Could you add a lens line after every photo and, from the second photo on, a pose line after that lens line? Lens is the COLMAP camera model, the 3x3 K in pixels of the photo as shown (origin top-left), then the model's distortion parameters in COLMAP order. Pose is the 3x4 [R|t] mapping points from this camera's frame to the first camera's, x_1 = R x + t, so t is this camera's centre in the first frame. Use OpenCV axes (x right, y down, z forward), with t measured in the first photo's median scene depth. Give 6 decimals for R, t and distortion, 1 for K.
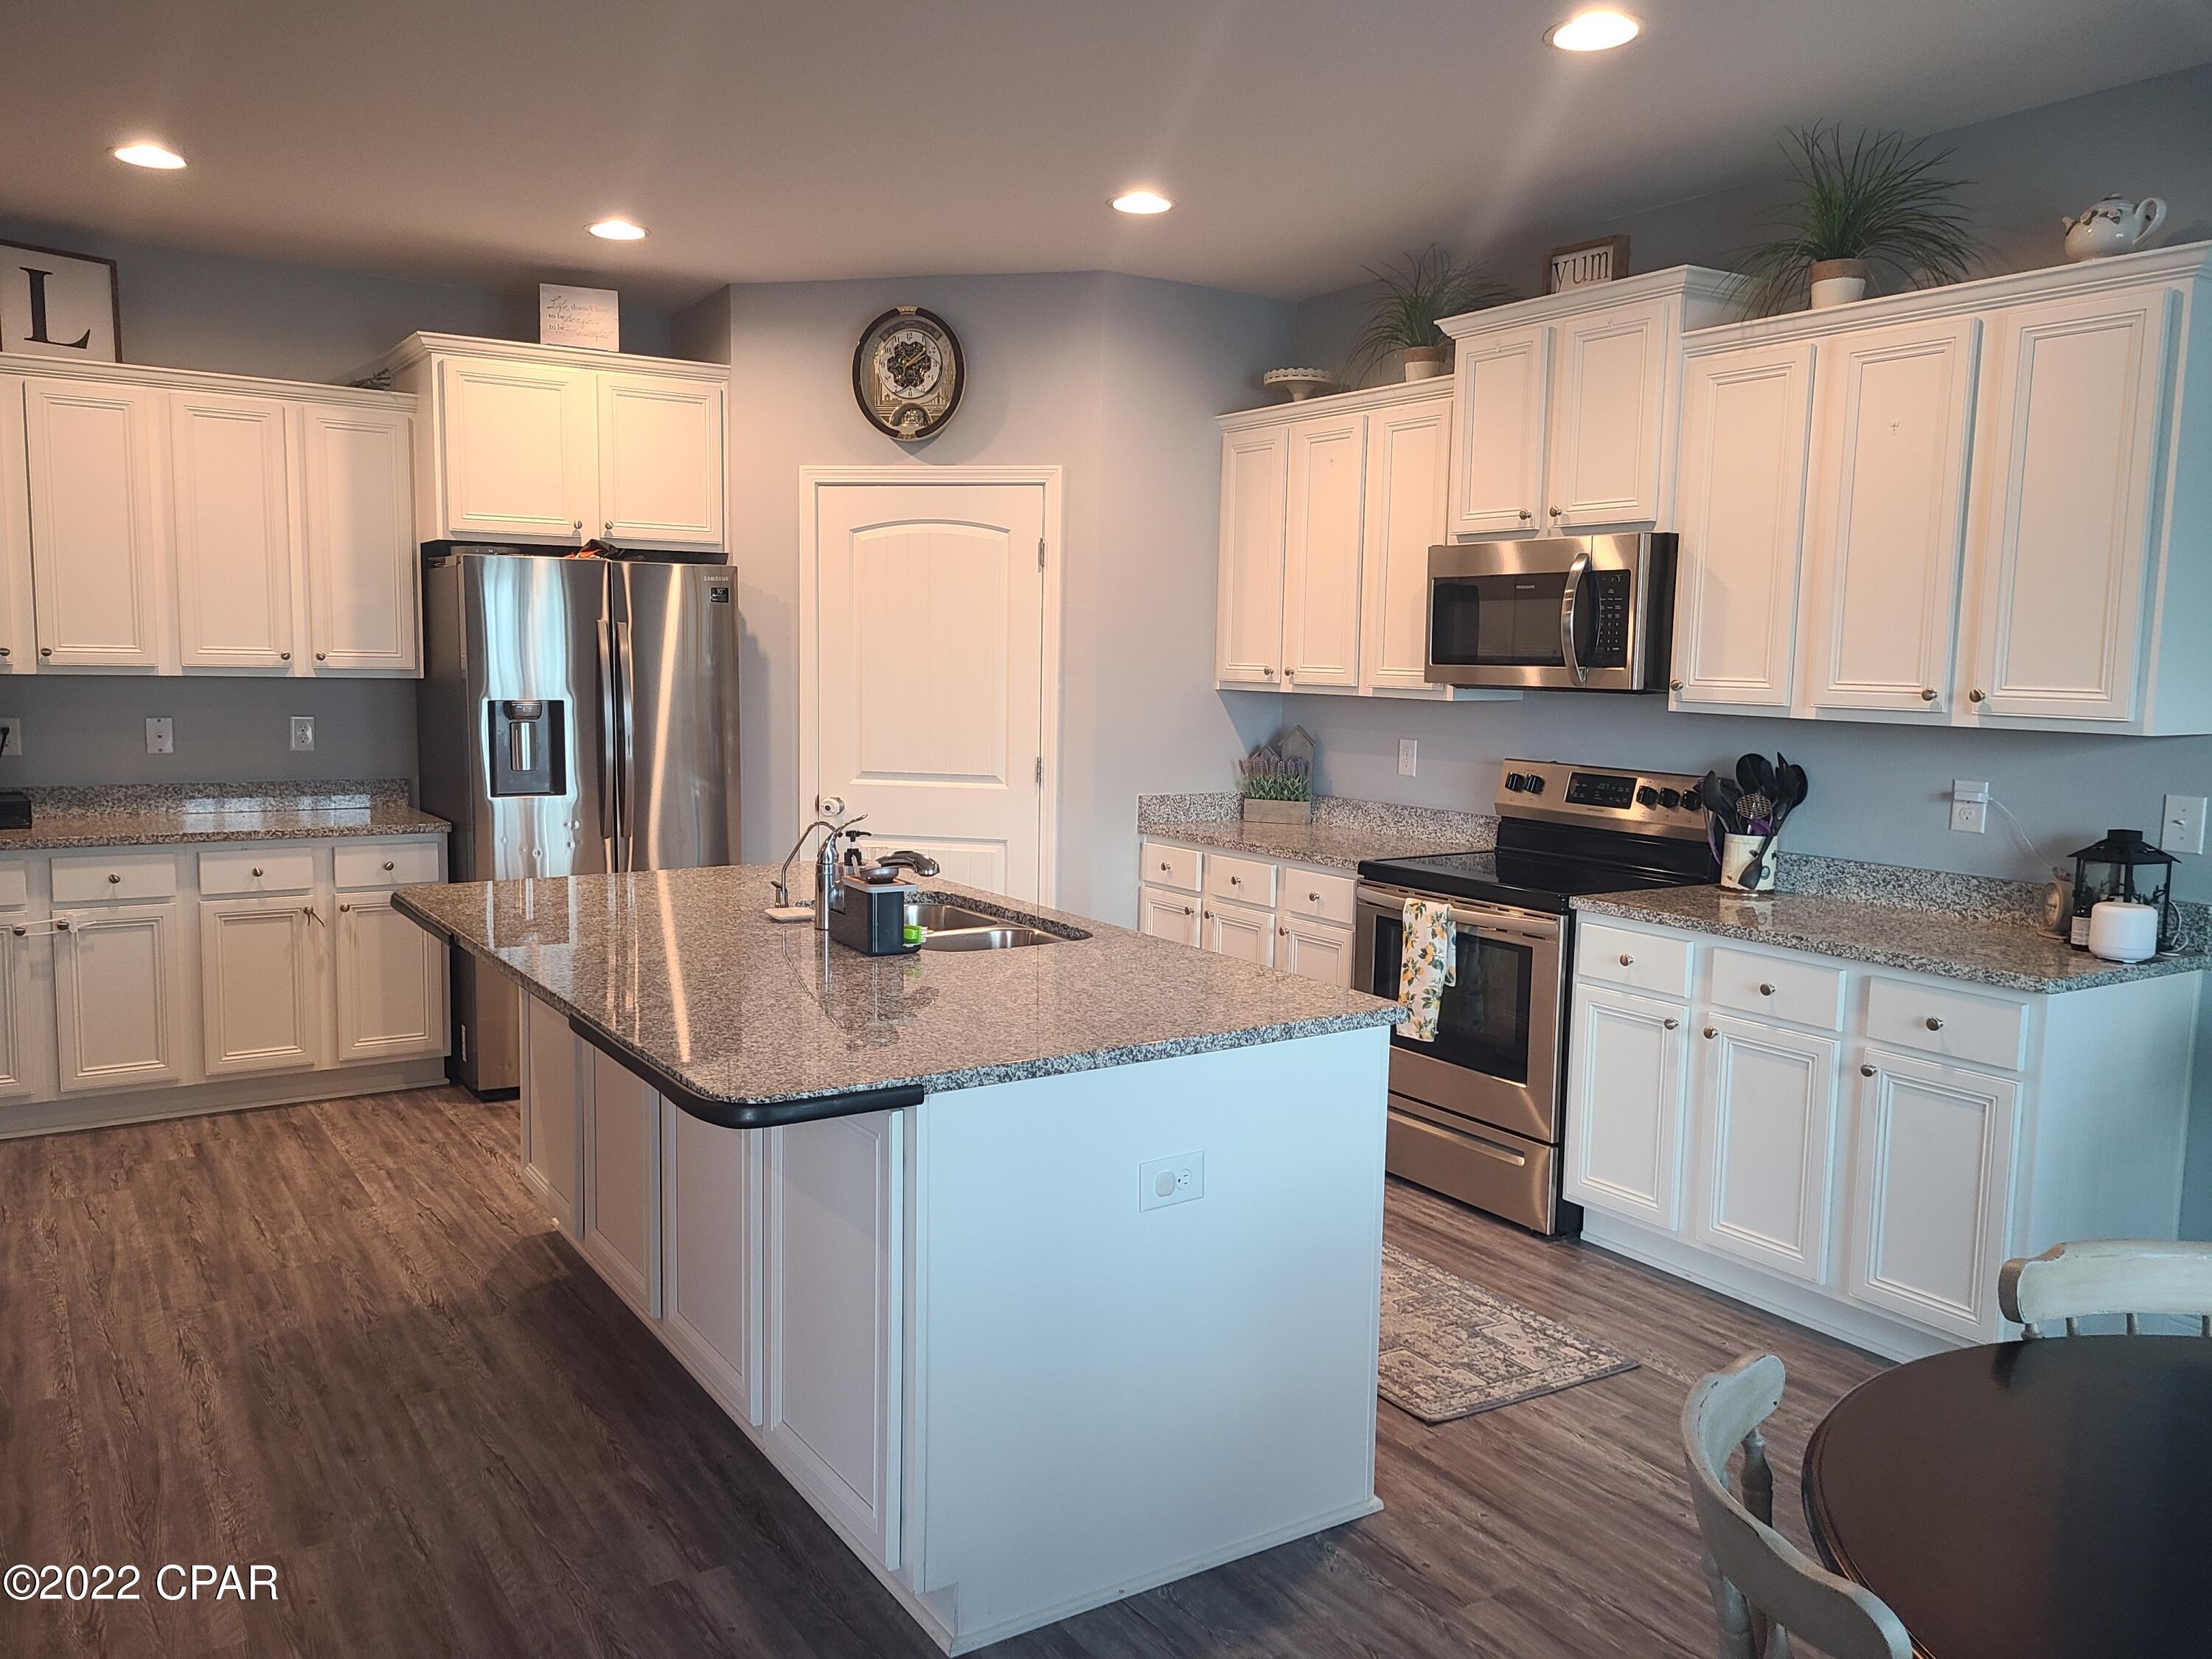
lens RADIAL K [[1664.5, 0, 1102.2], [0, 1664.5, 827.9], [0, 0, 1]] dist [0.037709, -0.022289]
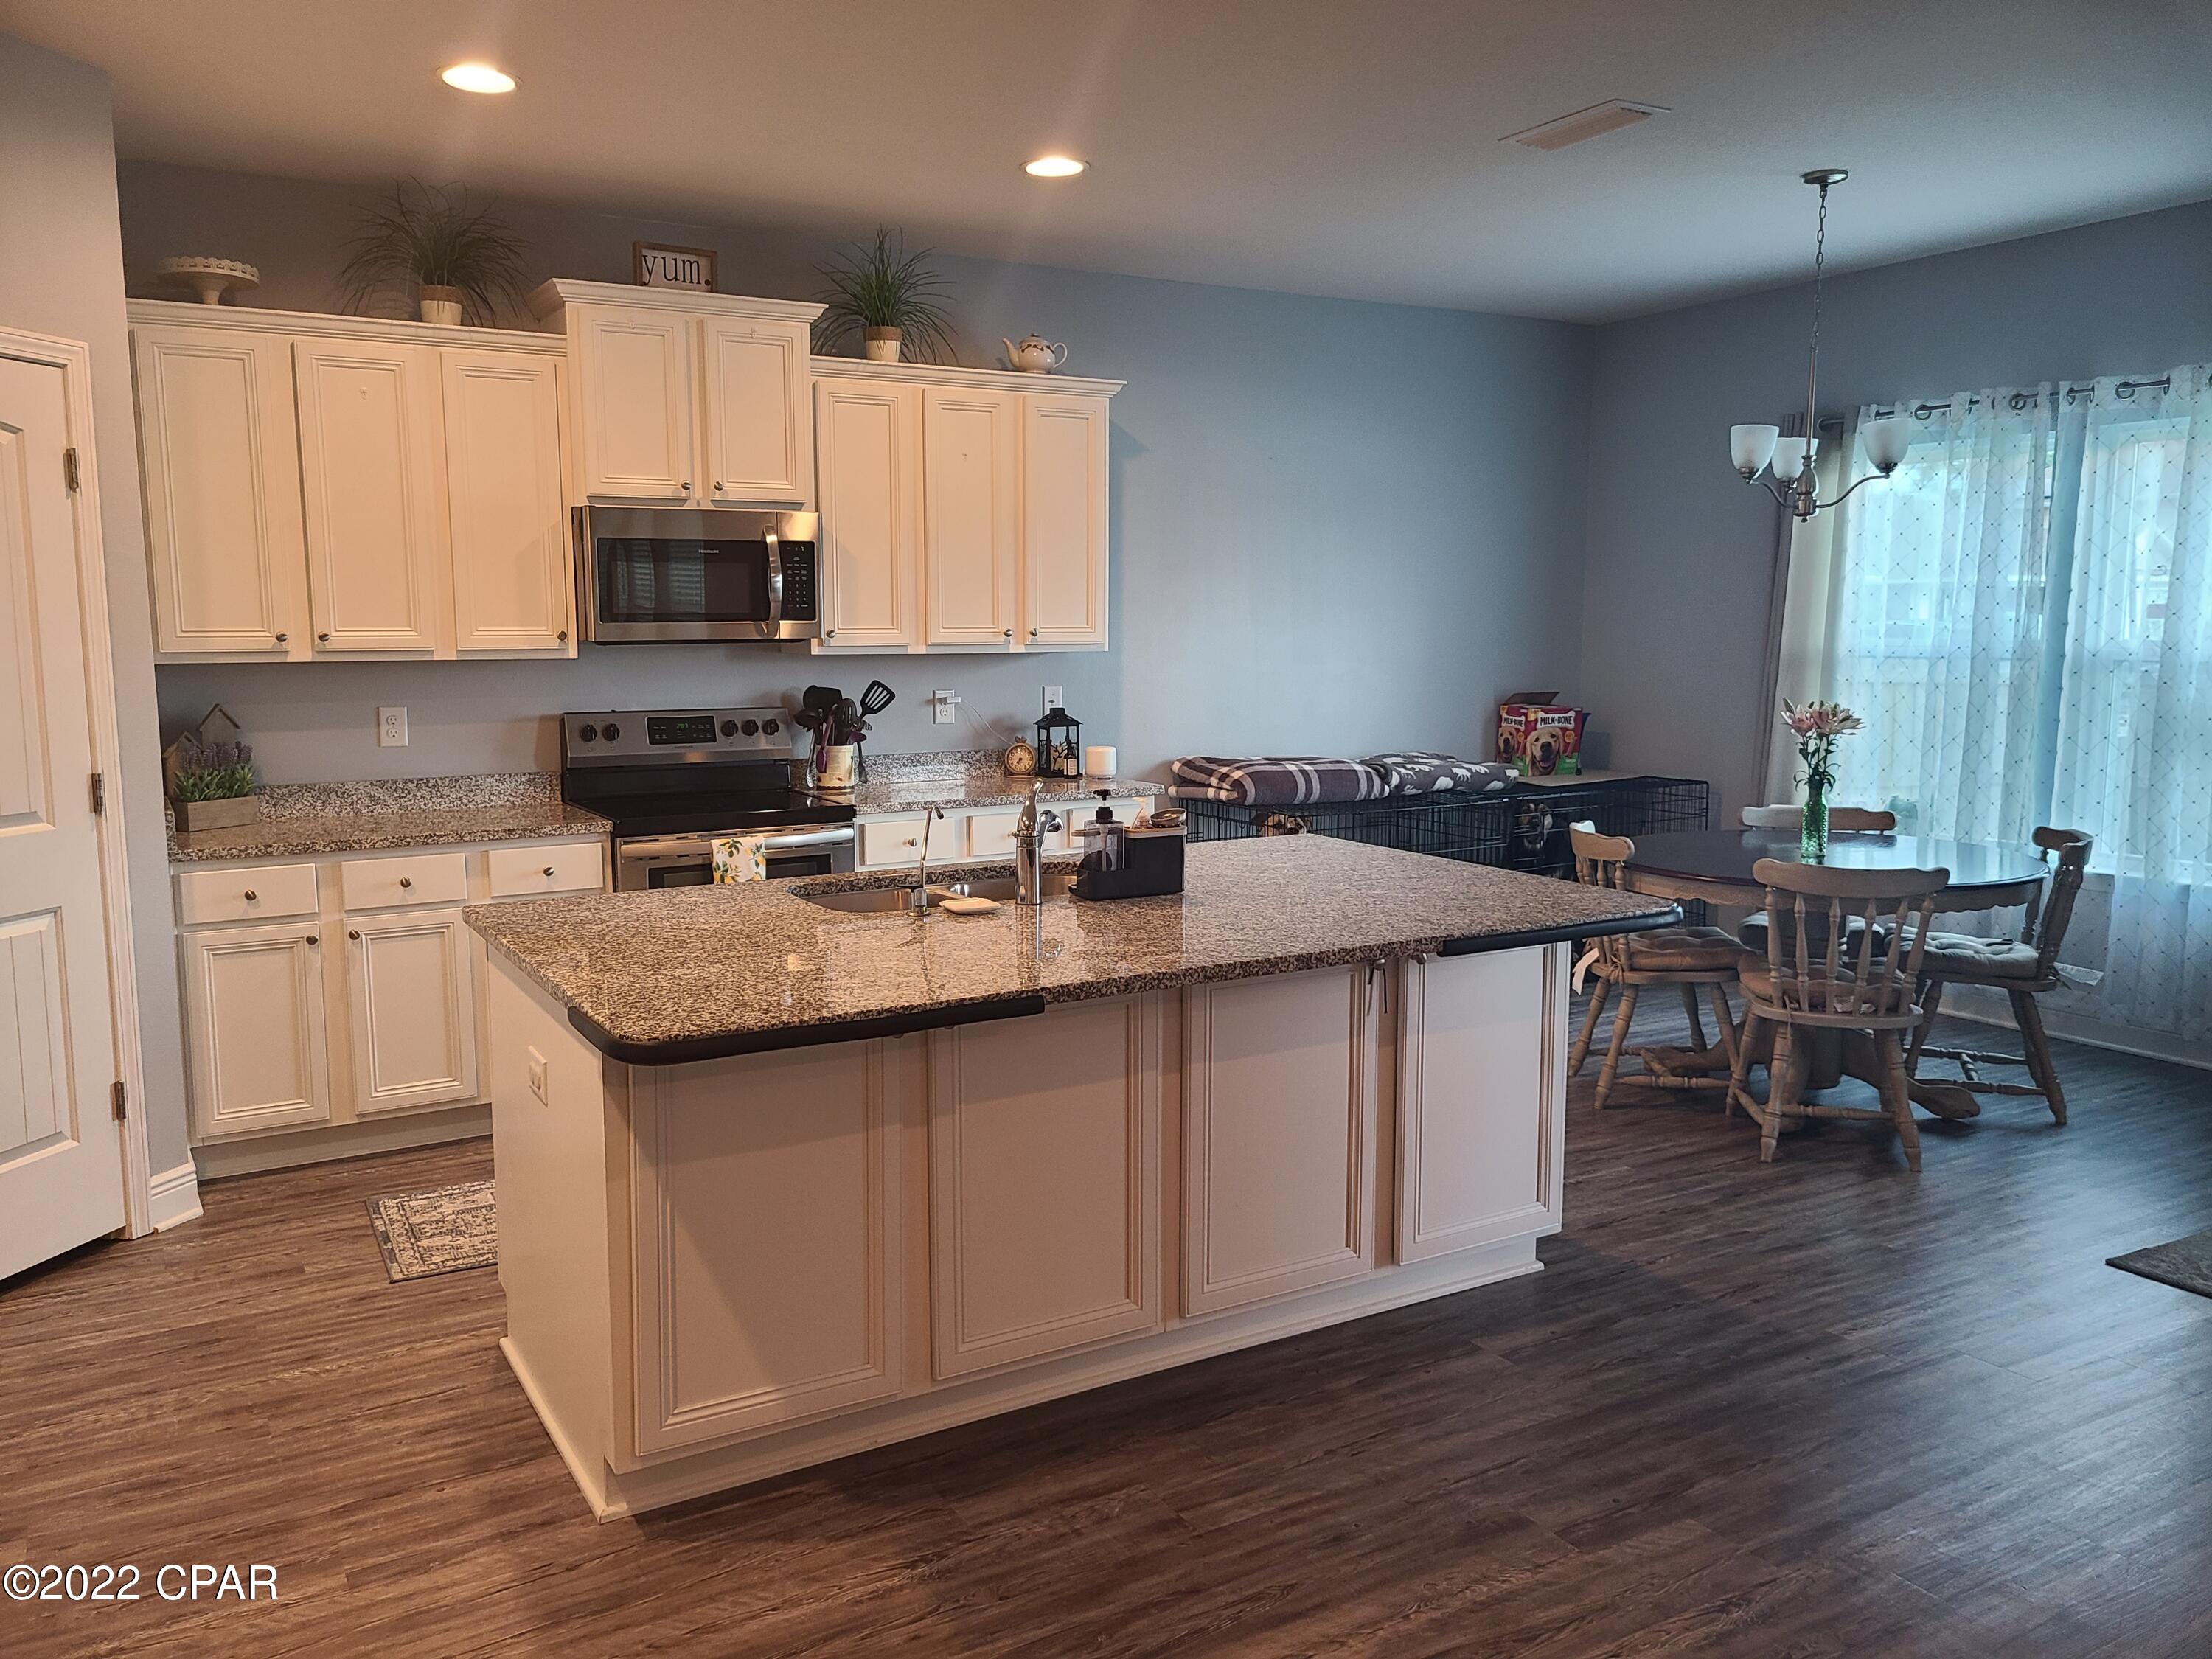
lens RADIAL K [[1664.5, 0, 1028.9], [0, 1664.5, 803.1], [0, 0, 1]] dist [0.037709, -0.022289]
pose [[0.065582, -0.128616, 0.989524, -0.913040], [0.113620, 0.986171, 0.120650, -0.092981], [-0.991357, 0.104518, 0.079288, 0.754536]]
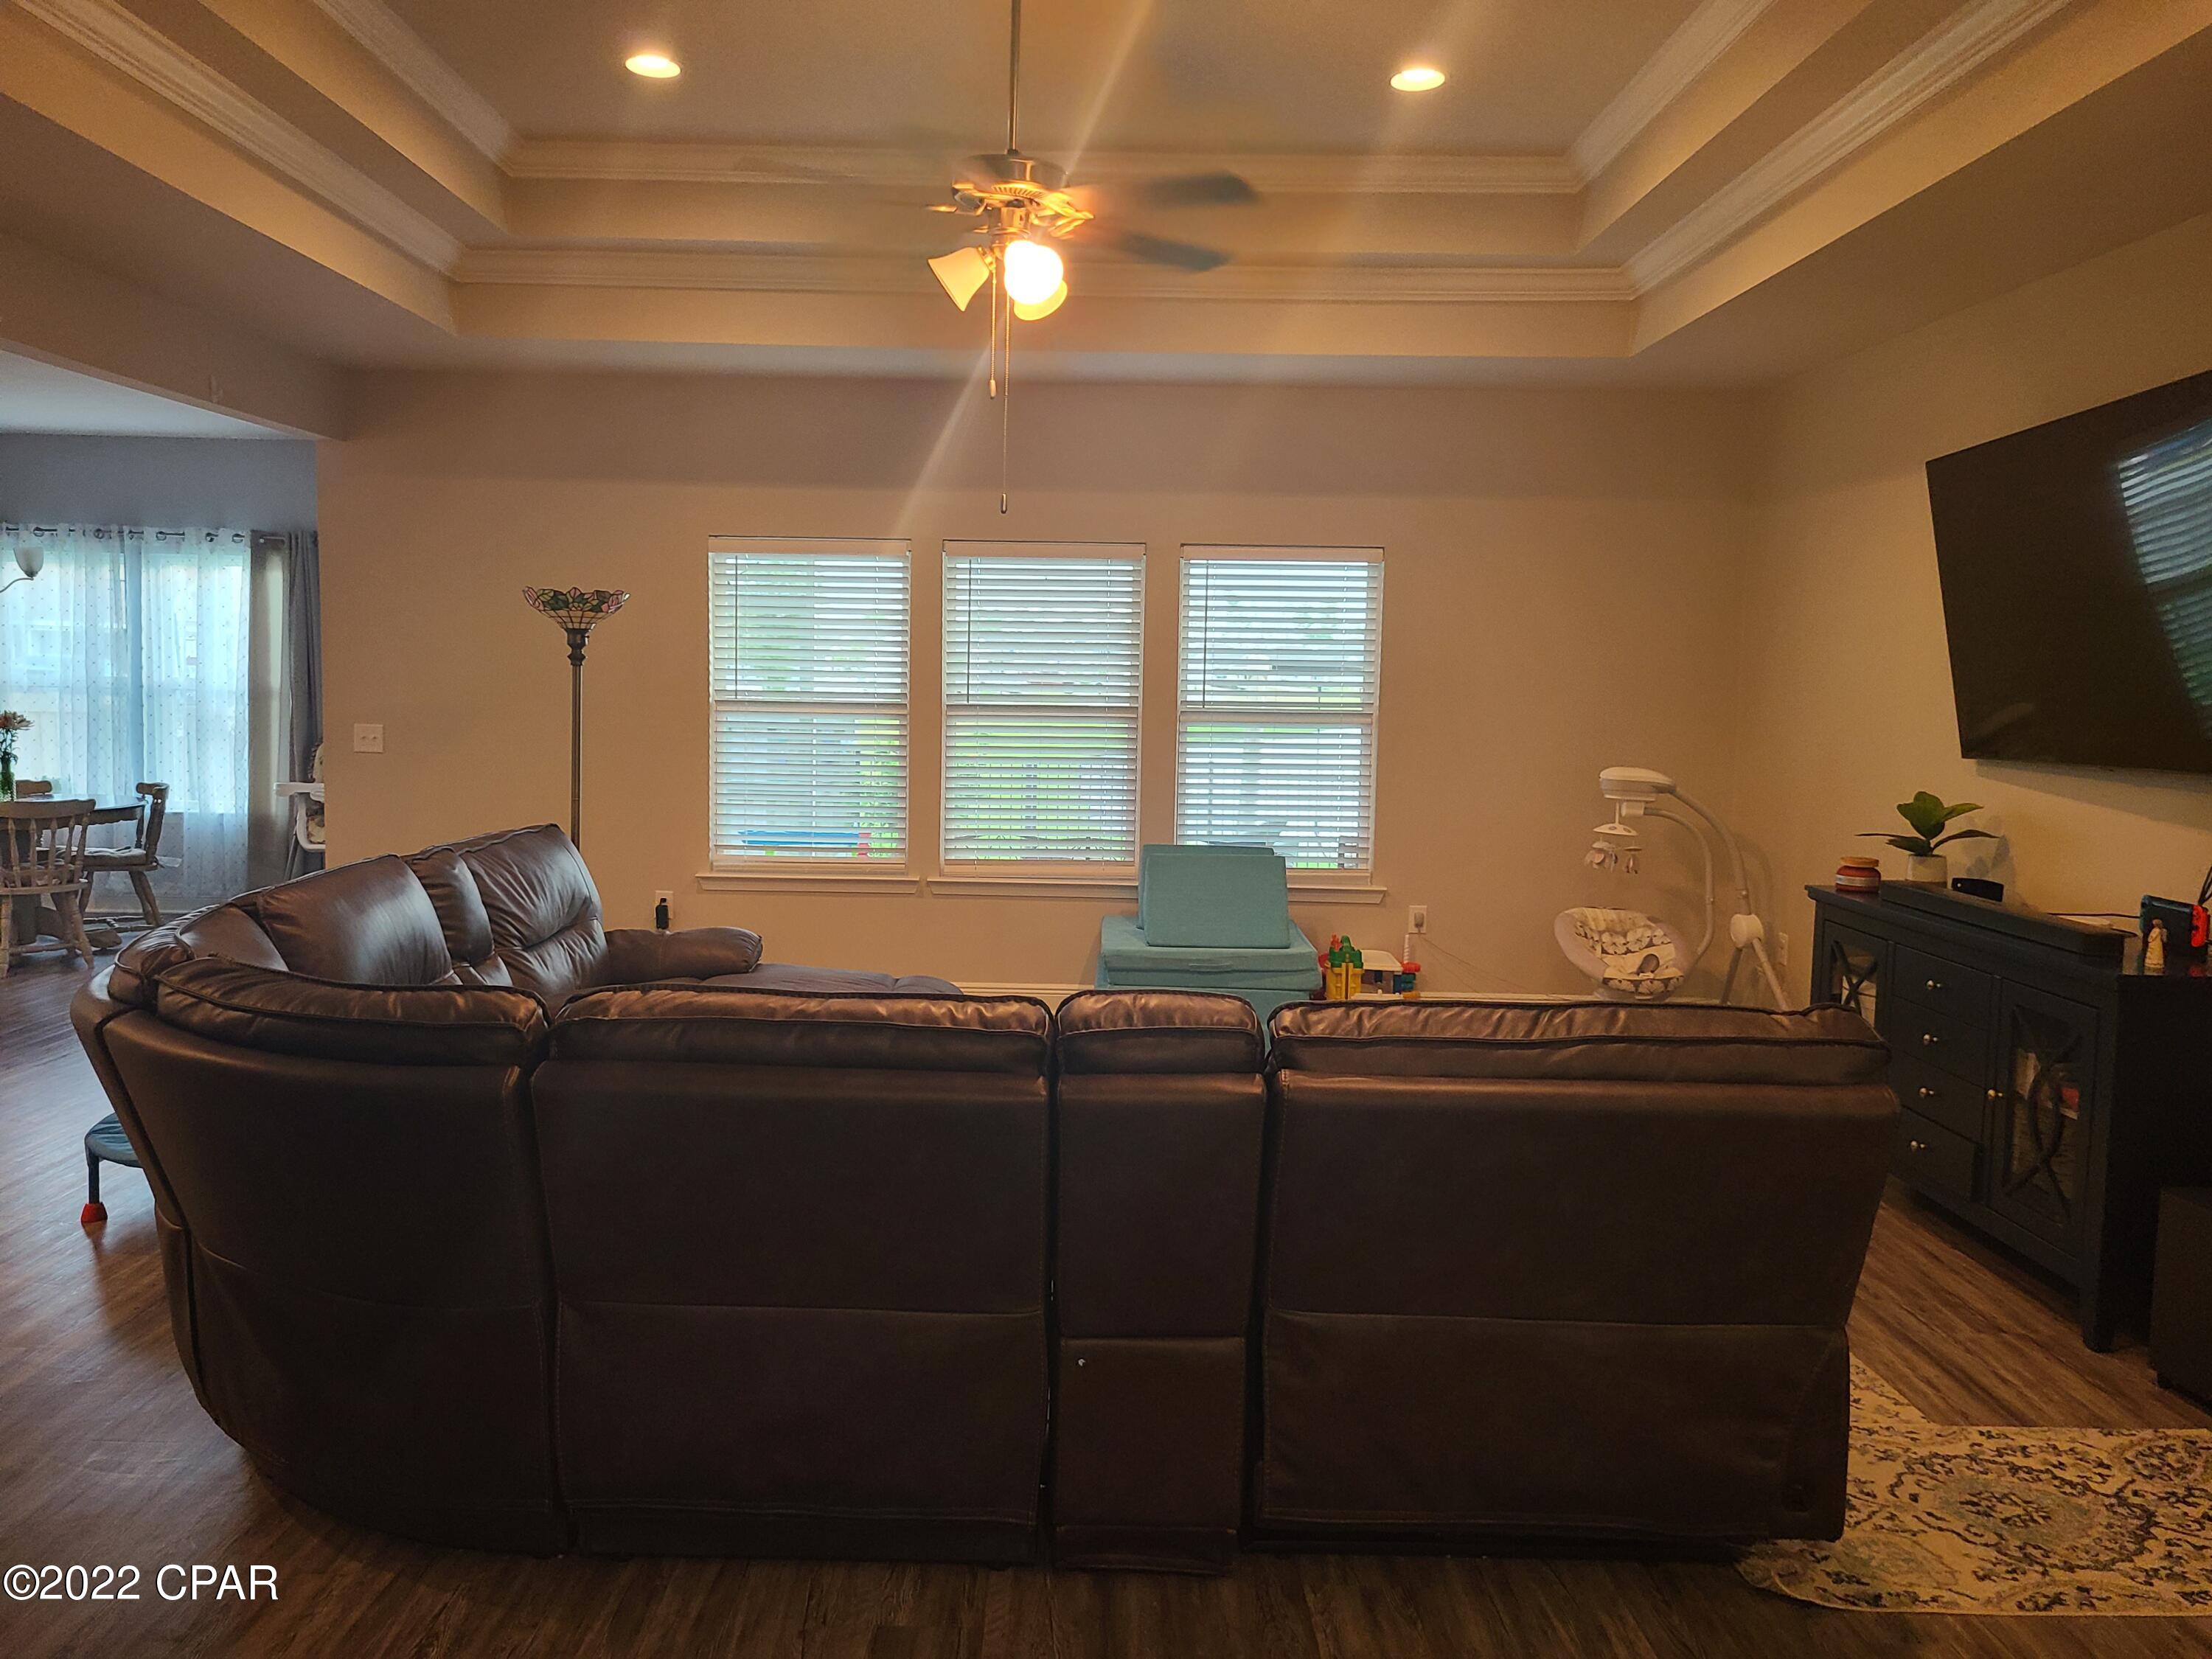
lens RADIAL K [[1664.5, 0, 1102.7], [0, 1664.5, 816.2], [0, 0, 1]] dist [0.037709, -0.022289]
pose [[-0.844300, -0.080553, 0.529781, -1.429496], [0.024604, 0.981767, 0.188487, -0.140380], [-0.535305, 0.172174, -0.826925, 1.030771]]
